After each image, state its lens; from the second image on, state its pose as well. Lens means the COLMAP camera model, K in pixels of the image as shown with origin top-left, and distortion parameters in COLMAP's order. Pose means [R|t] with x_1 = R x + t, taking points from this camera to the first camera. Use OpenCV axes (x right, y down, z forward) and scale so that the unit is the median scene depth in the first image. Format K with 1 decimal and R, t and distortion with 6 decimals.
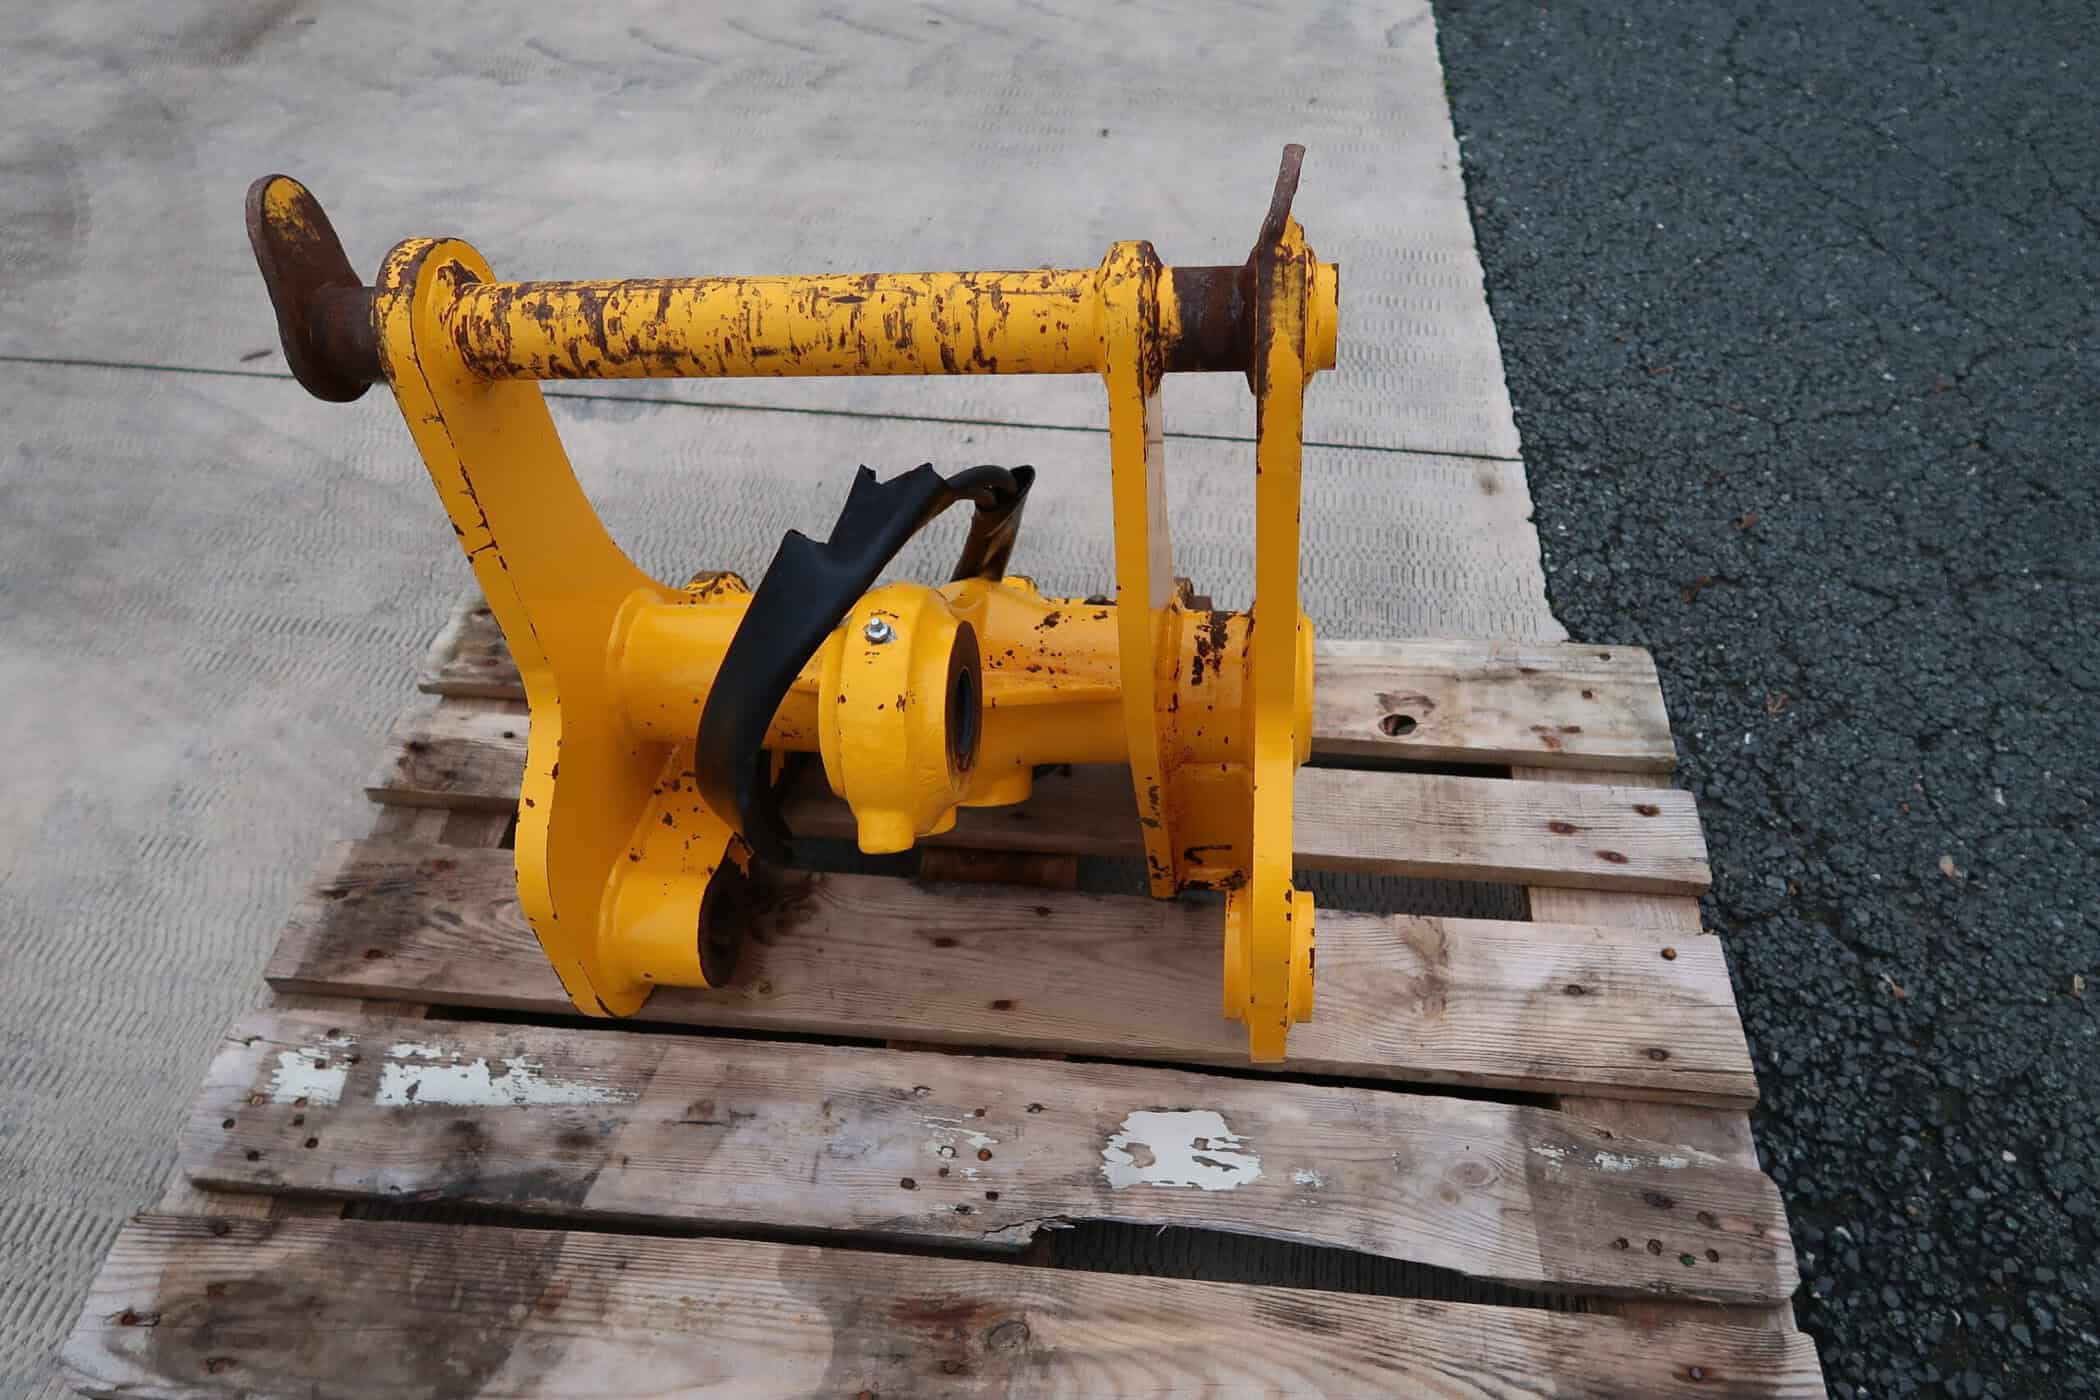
lens RADIAL K [[1445.0, 0, 1050.2], [0, 1445.0, 686.9], [0, 0, 1]] dist [-0.026153, 0.011164]
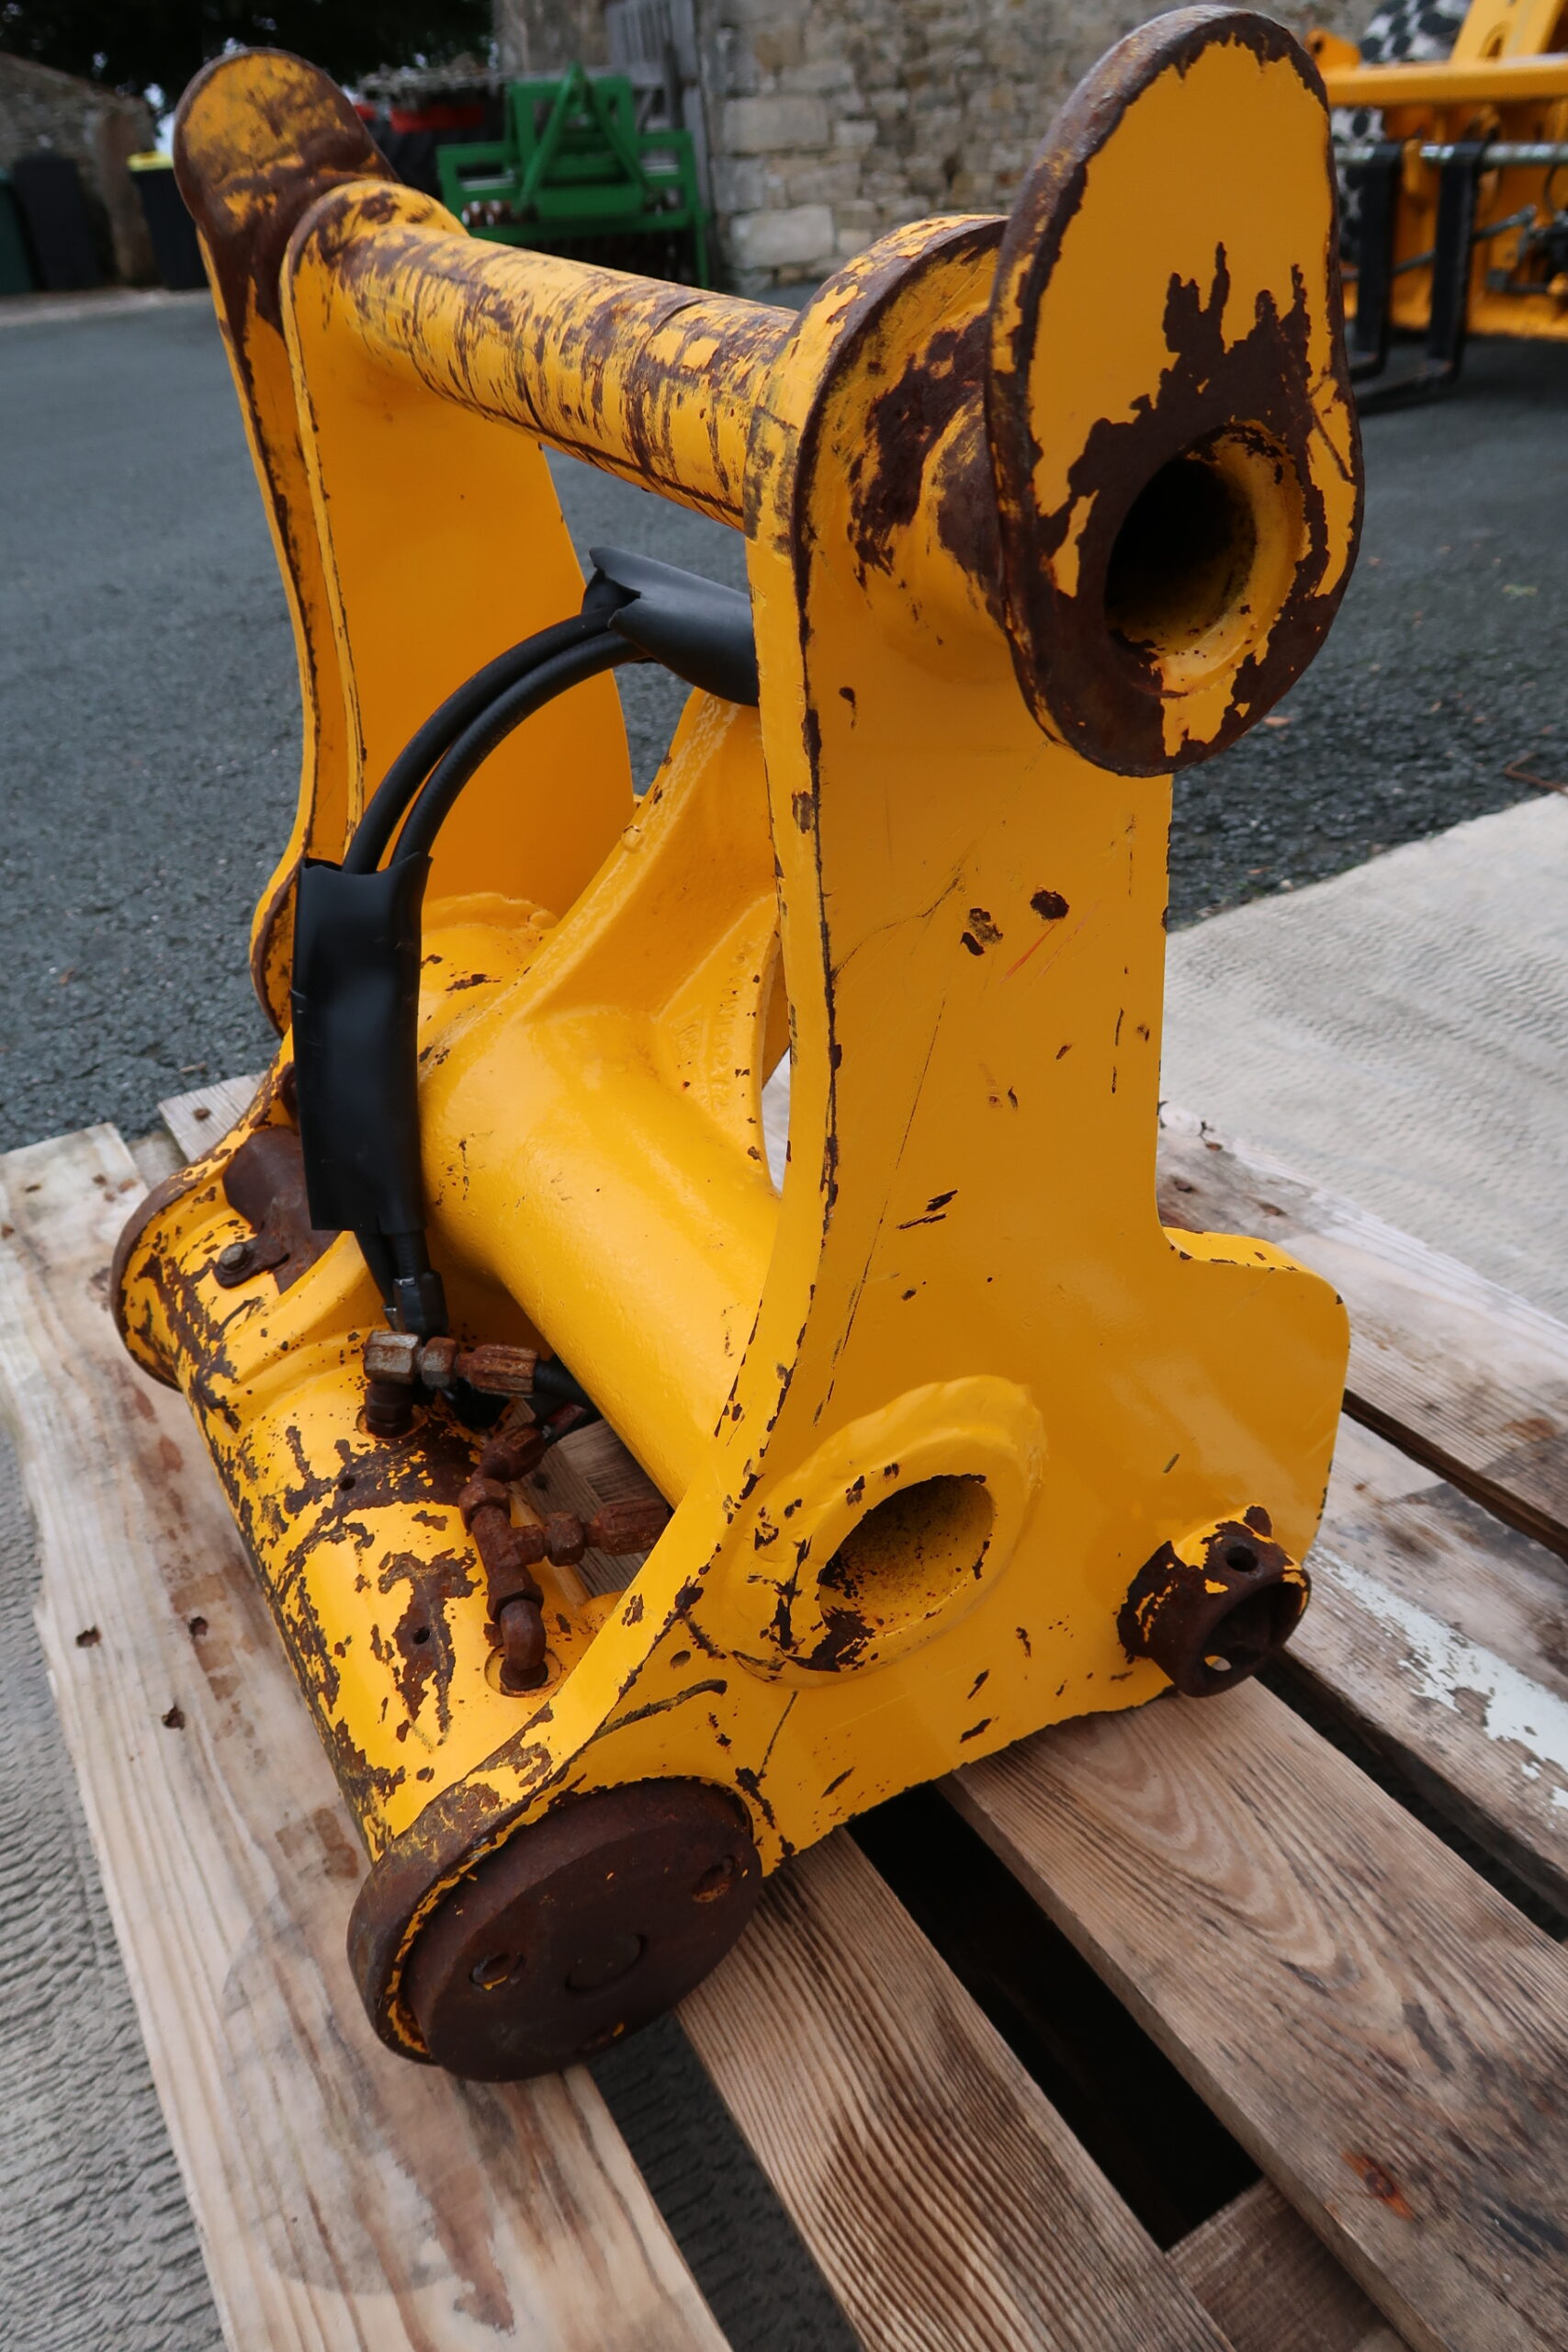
lens RADIAL K [[1618.2, 0, 768.9], [0, 1618.2, 1186.7], [0, 0, 1]] dist [-0.026153, 0.011164]
pose [[-0.584858, -0.379494, 0.716886, -0.622321], [0.663420, 0.284721, 0.691959, -0.426201], [-0.466707, 0.880294, 0.085243, 0.933258]]
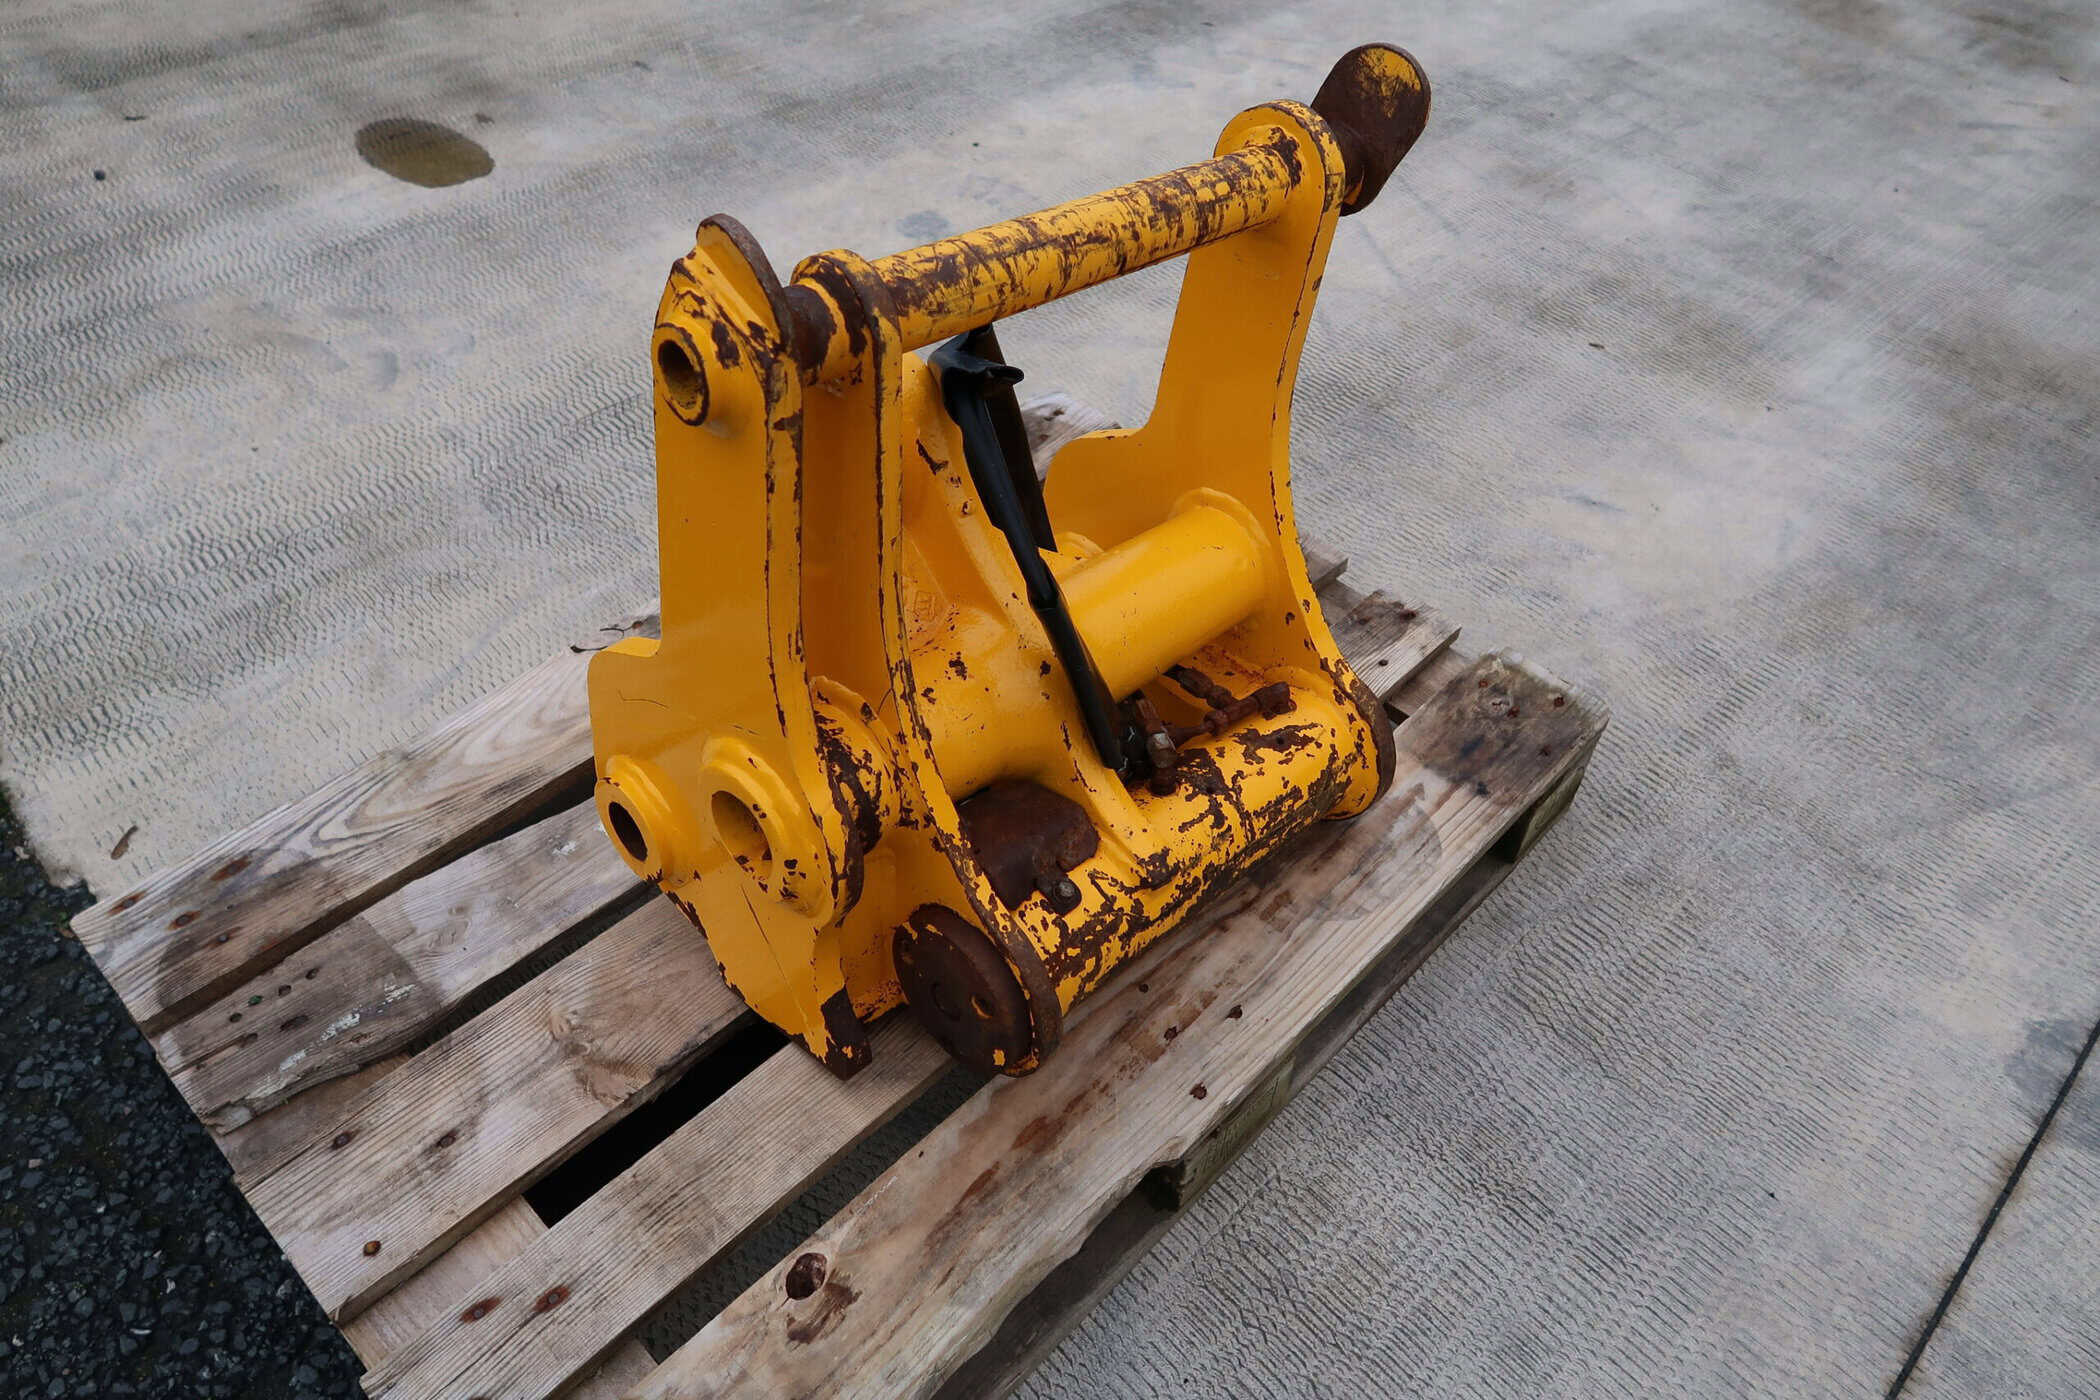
lens RADIAL K [[1445.0, 0, 1041.9], [0, 1445.0, 697.4], [0, 0, 1]] dist [-0.026153, 0.011164]
pose [[-0.625160, 0.542371, -0.561256, 0.526775], [-0.597861, 0.129495, 0.791071, -0.852467], [0.501734, 0.830099, 0.243308, 0.782981]]
